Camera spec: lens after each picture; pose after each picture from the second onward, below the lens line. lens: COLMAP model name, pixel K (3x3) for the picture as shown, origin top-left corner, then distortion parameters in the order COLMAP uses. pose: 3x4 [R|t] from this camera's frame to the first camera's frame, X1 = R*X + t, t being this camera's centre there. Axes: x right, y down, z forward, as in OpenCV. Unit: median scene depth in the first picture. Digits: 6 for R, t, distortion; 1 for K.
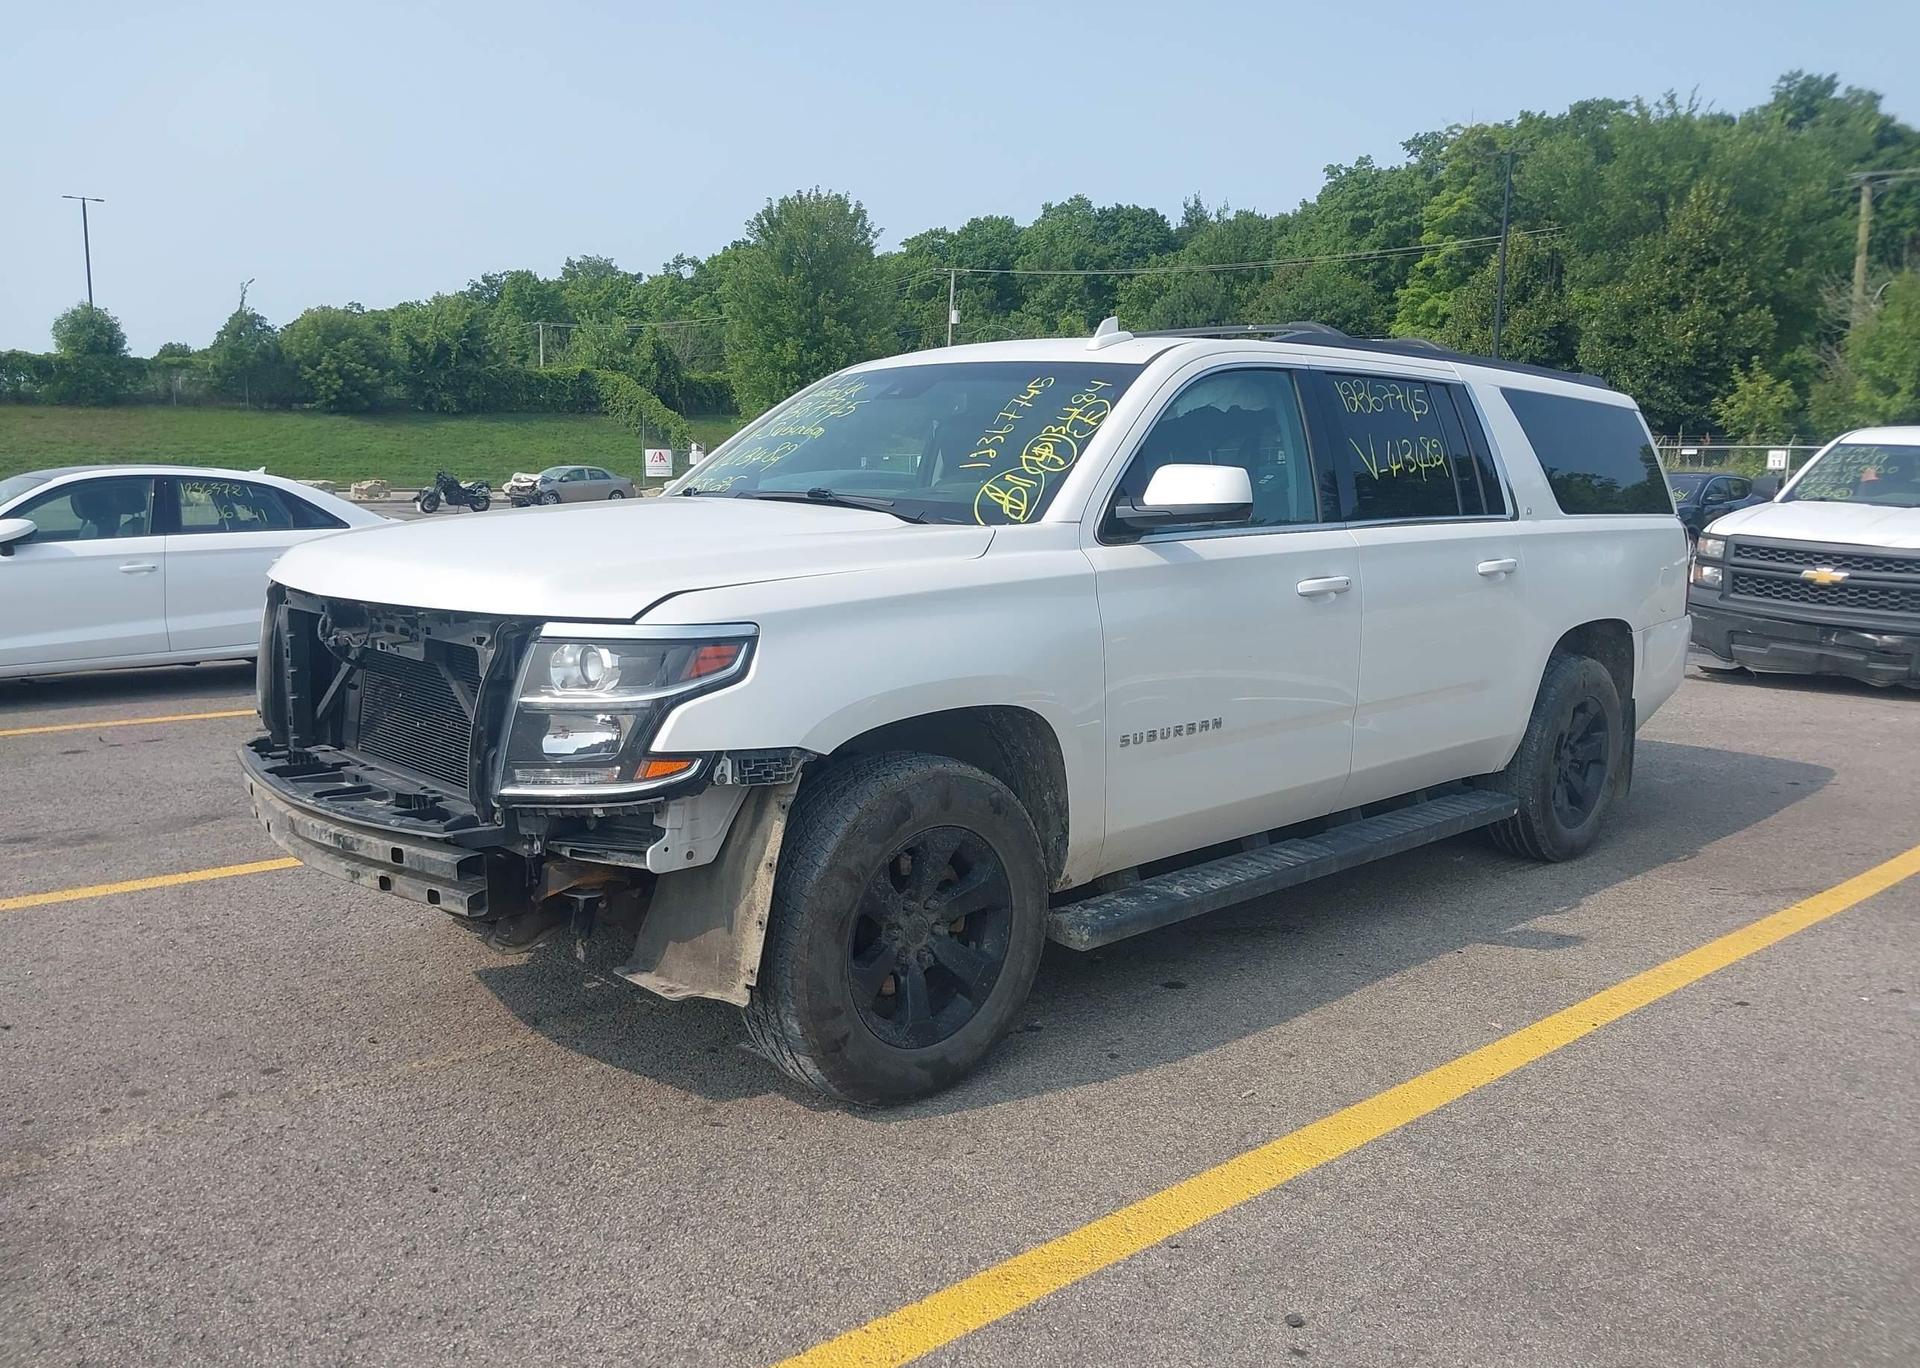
lens RADIAL K [[1483.0, 0, 954.5], [0, 1483.0, 736.8], [0, 0, 1]] dist [0.100944, -0.226858]
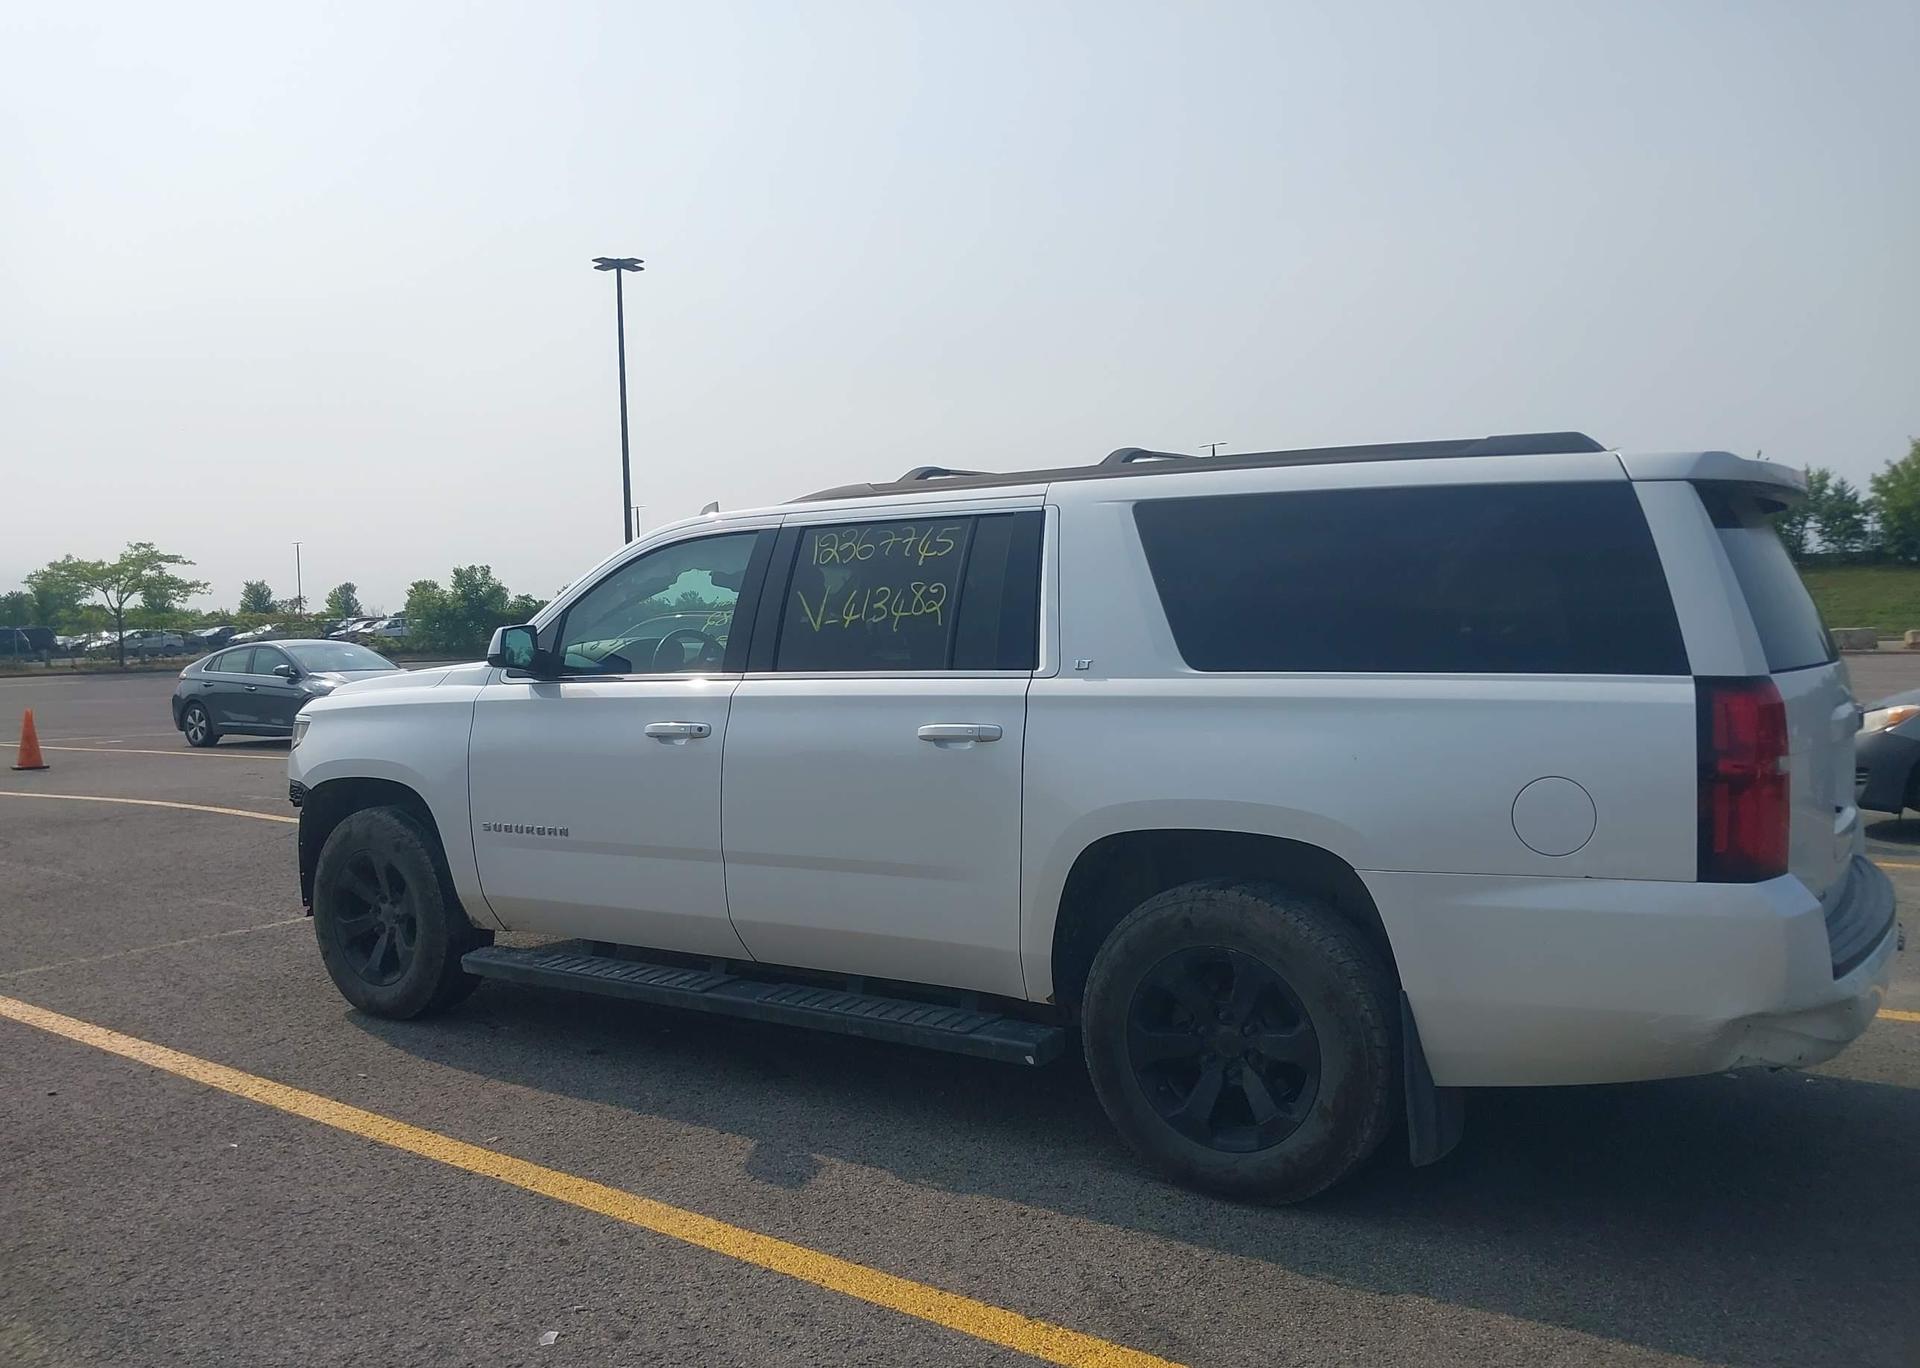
lens RADIAL K [[1492.2, 0, 973.7], [0, 1492.2, 740.4], [0, 0, 1]] dist [0.034878, -0.035743]
pose [[0.221819, 0.057350, -0.973400, 0.098714], [-0.149254, 0.988502, 0.024228, -0.011193], [0.963597, 0.139910, 0.227828, 0.070735]]
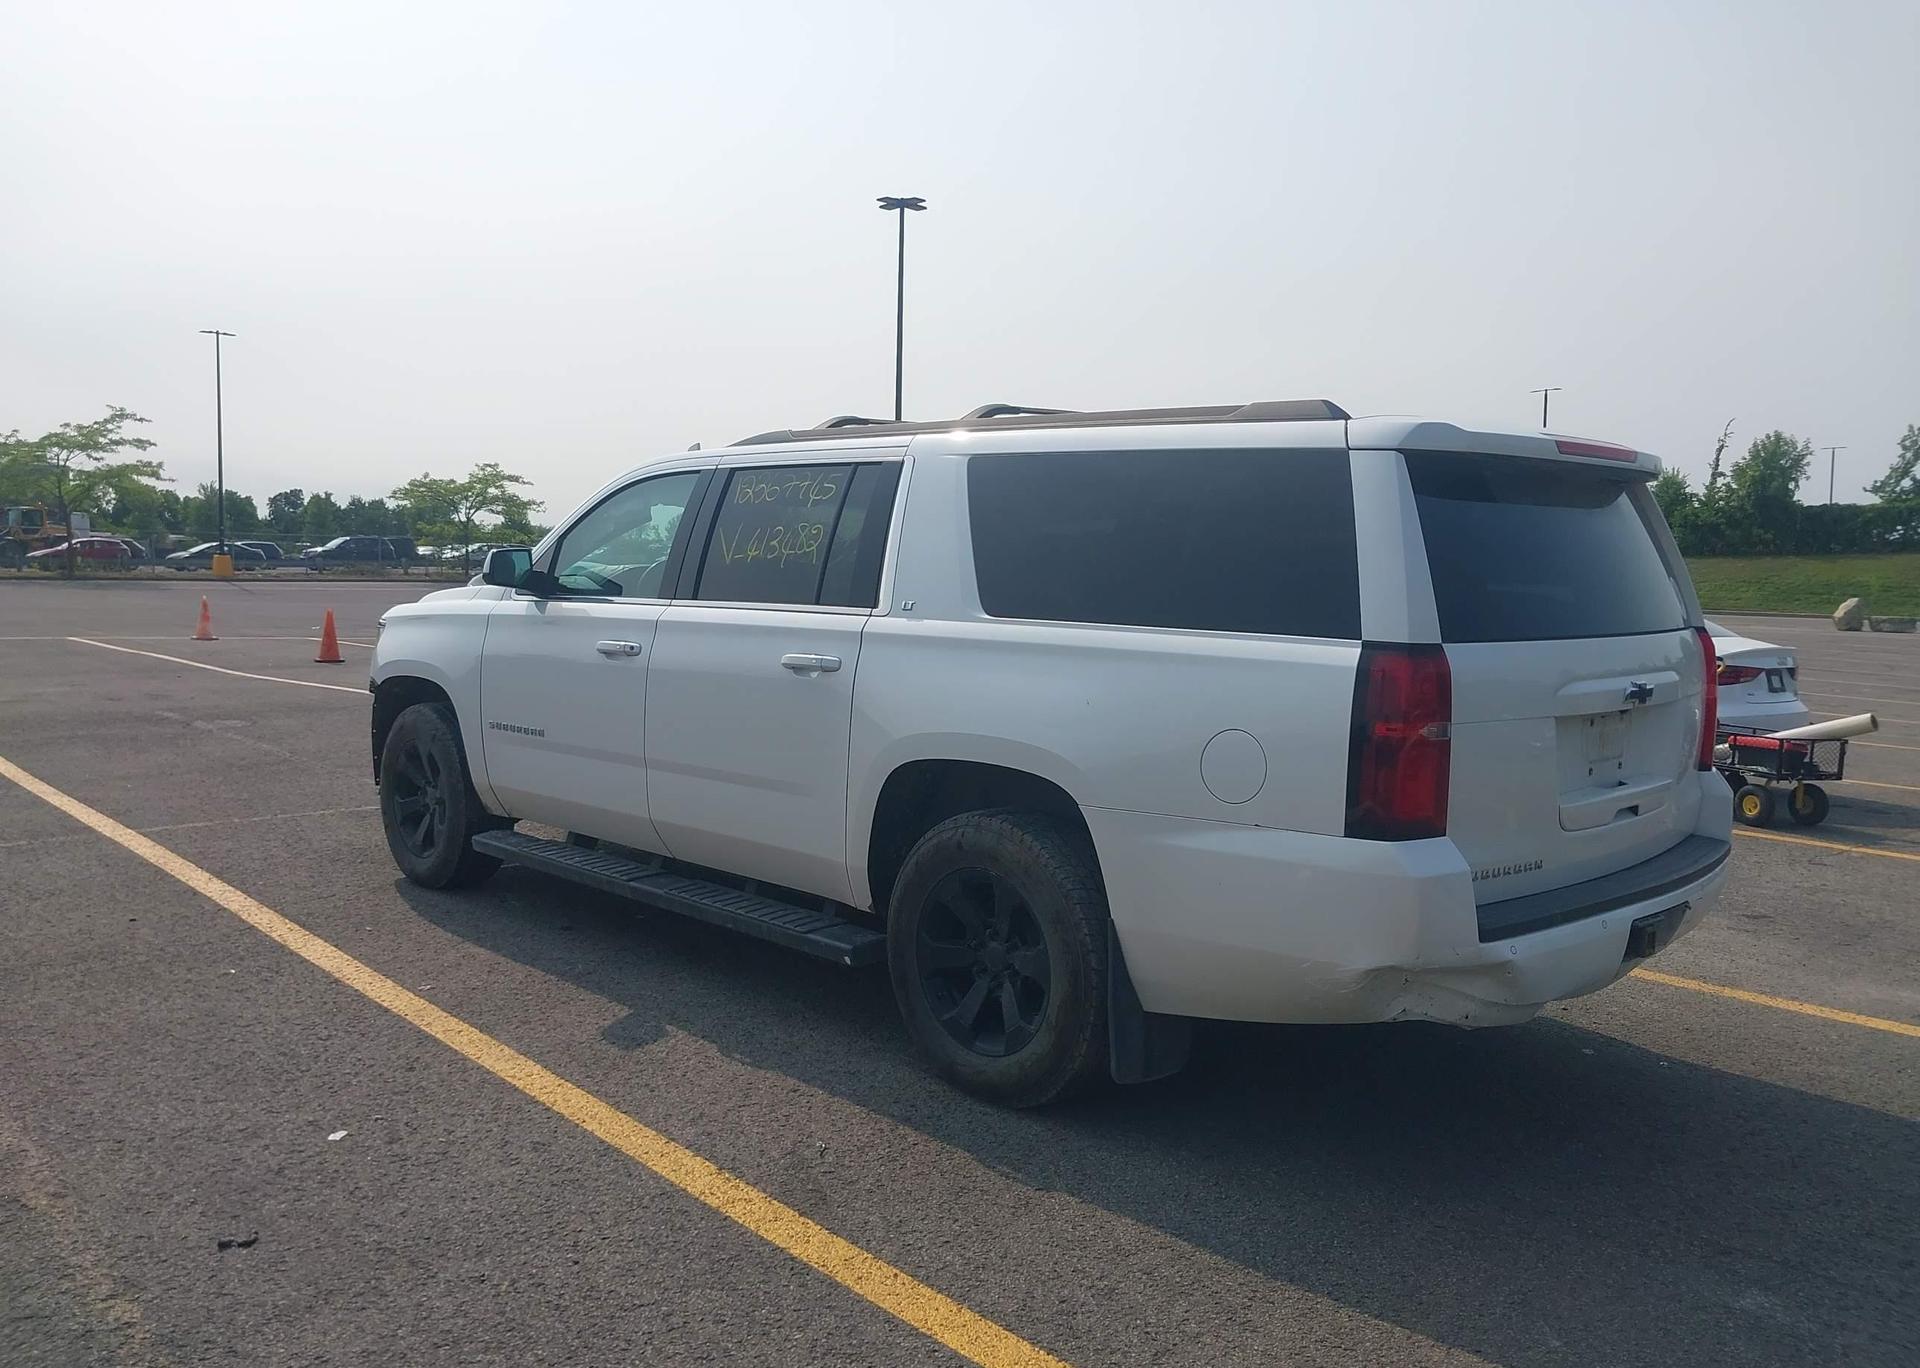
lens RADIAL K [[1492.2, 0, 973.7], [0, 1492.2, 740.4], [0, 0, 1]] dist [0.034878, -0.035743]
pose [[0.021554, 0.103767, -0.994368, 0.107703], [-0.197921, 0.975358, 0.097493, -0.014946], [0.979981, 0.194705, 0.041560, 0.091621]]
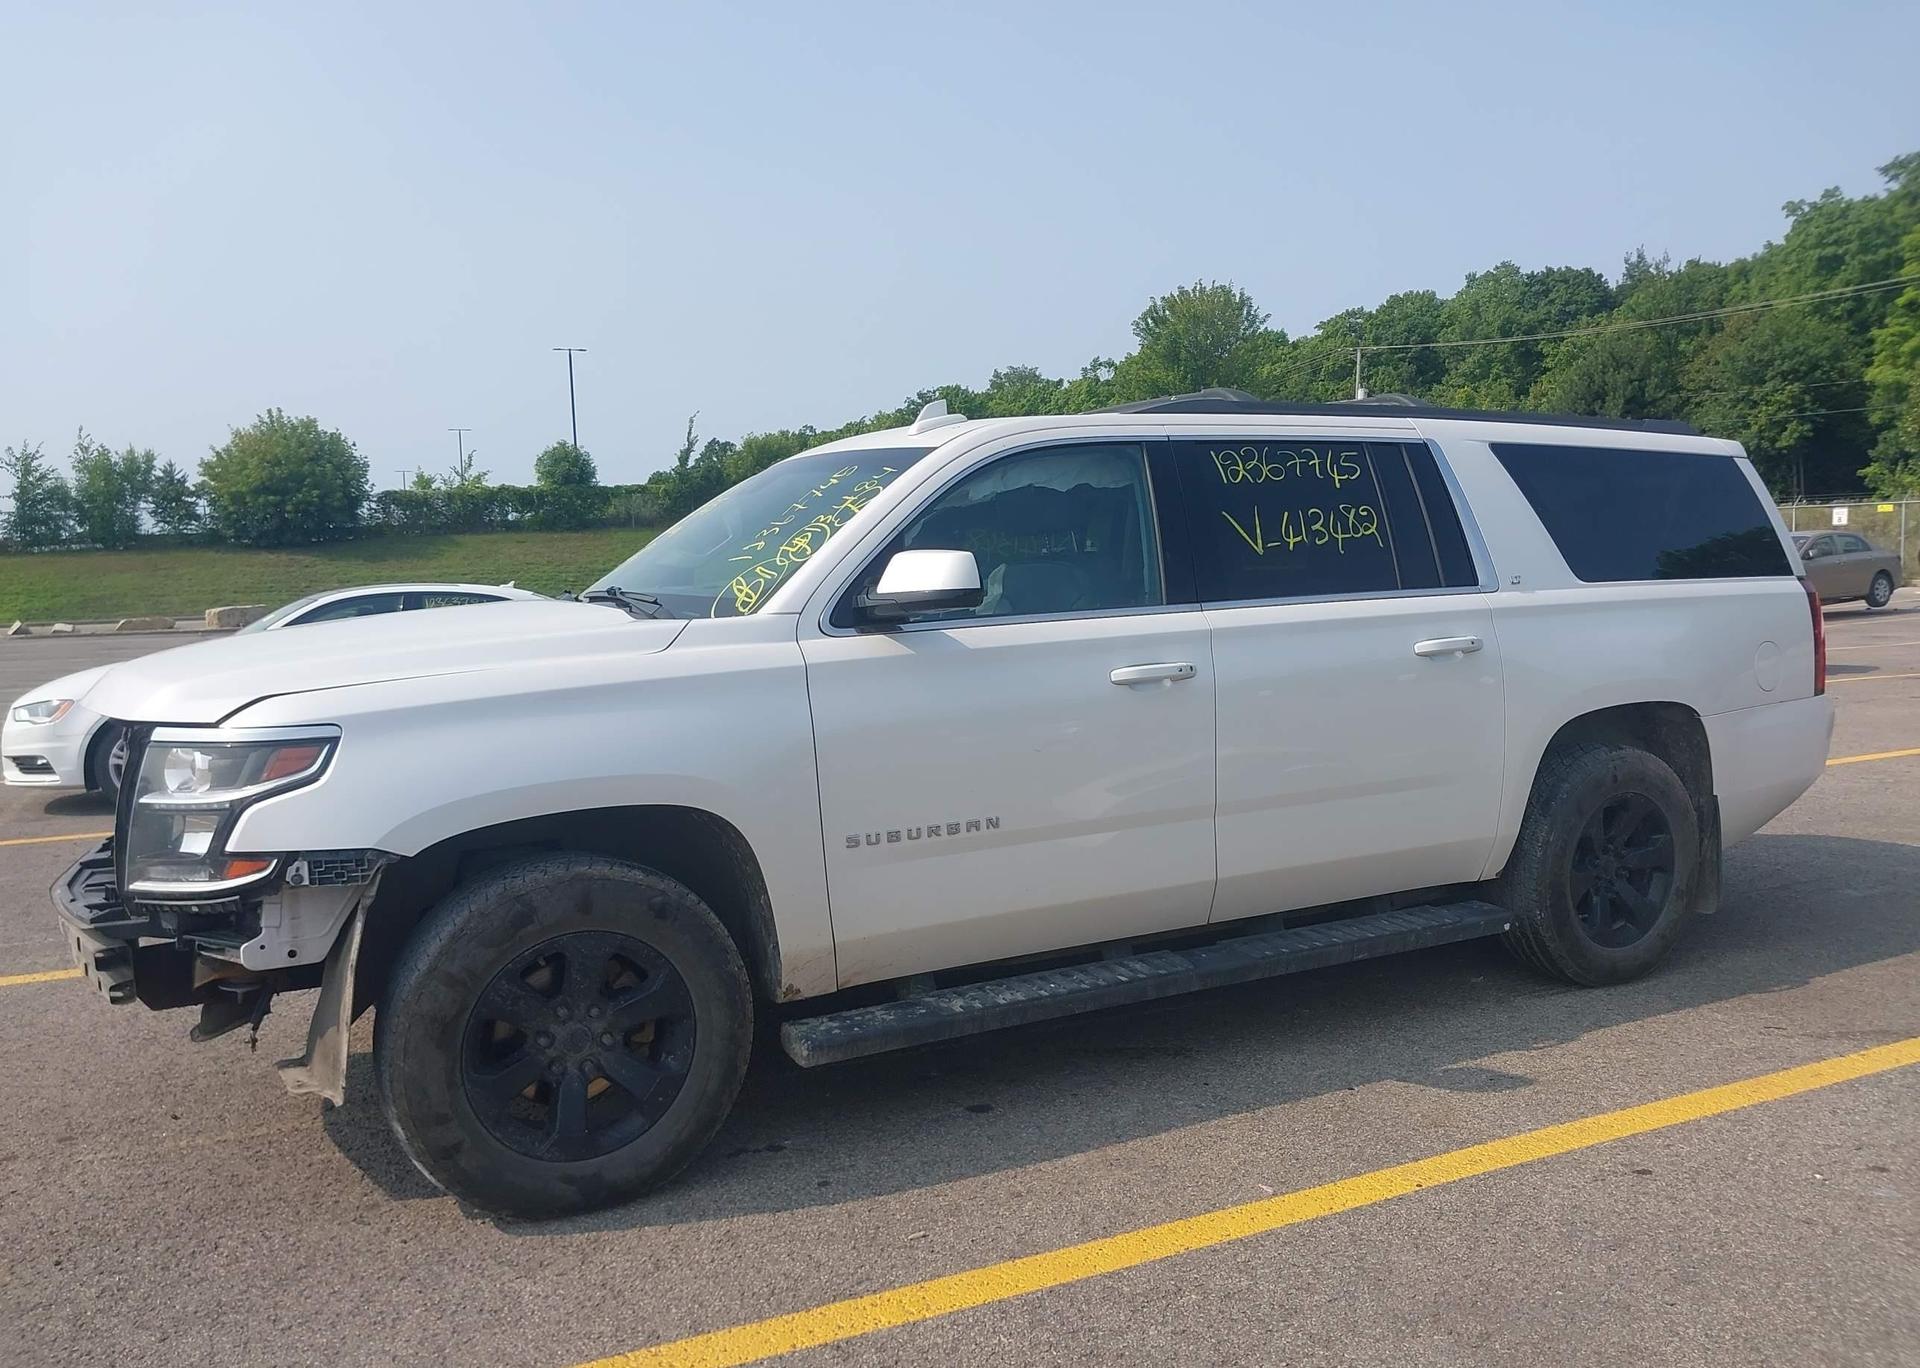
lens RADIAL K [[1492.2, 0, 973.7], [0, 1492.2, 740.4], [0, 0, 1]] dist [0.034878, -0.035743]
pose [[0.960351, -0.009843, -0.278619, 0.029073], [-0.006310, 0.998353, -0.057018, -0.000542], [0.278721, 0.056516, 0.958708, 0.007383]]
